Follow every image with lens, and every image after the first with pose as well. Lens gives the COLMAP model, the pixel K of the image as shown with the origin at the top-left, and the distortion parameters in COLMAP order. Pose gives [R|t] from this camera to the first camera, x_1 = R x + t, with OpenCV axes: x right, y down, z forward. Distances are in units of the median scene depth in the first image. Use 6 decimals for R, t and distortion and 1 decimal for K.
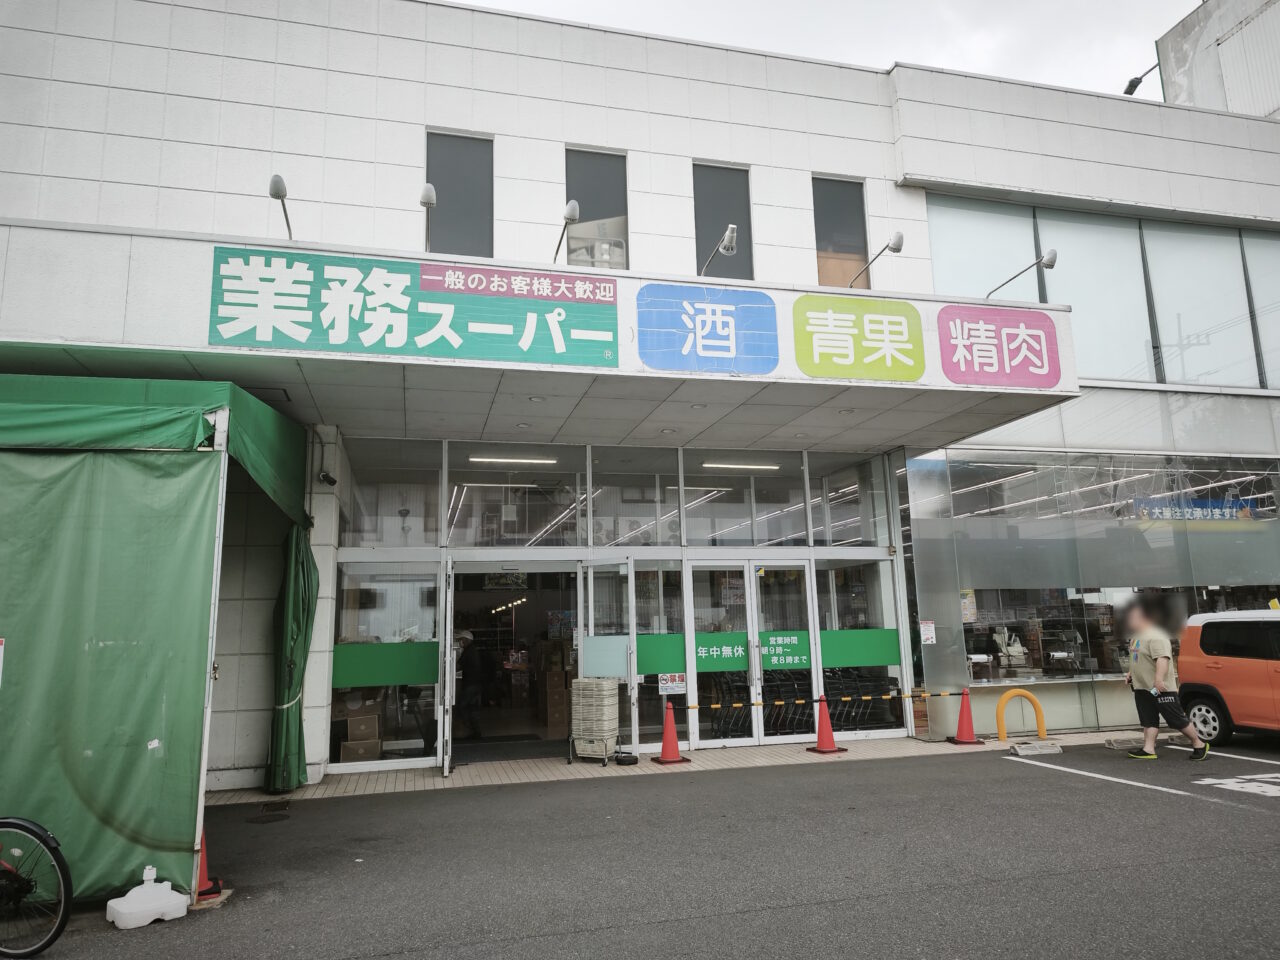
lens RADIAL K [[858.9, 0, 640.0], [0, 858.9, 480.0], [0, 0, 1]] dist [0.075409, -0.086280]
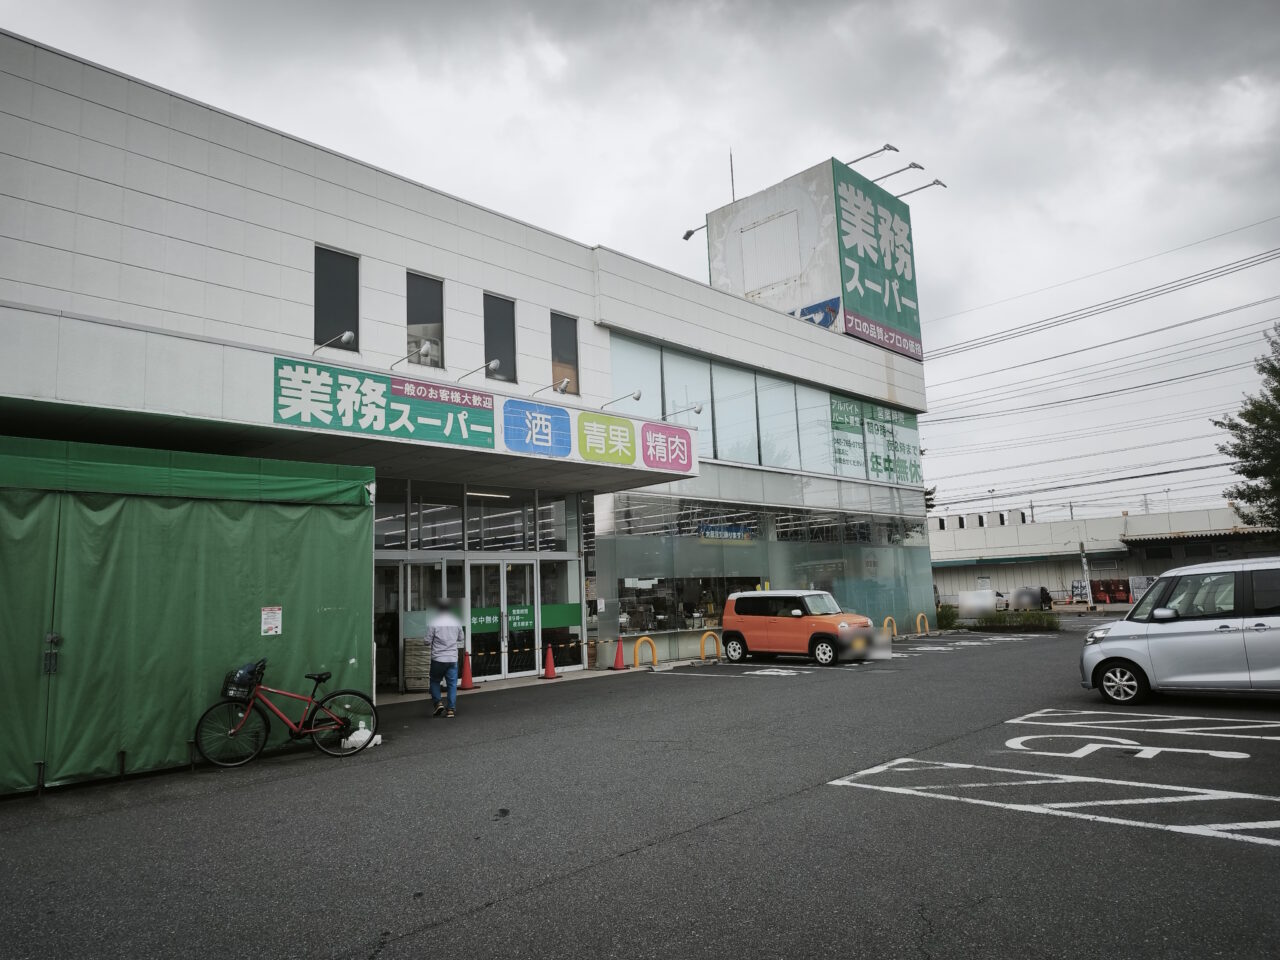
lens RADIAL K [[858.9, 0, 640.0], [0, 858.9, 480.0], [0, 0, 1]] dist [0.075409, -0.086280]
pose [[0.851544, 0.064964, 0.520243, -0.657559], [-0.073493, 0.997287, -0.004240, -0.083676], [-0.519106, -0.034624, 0.854008, -0.597595]]
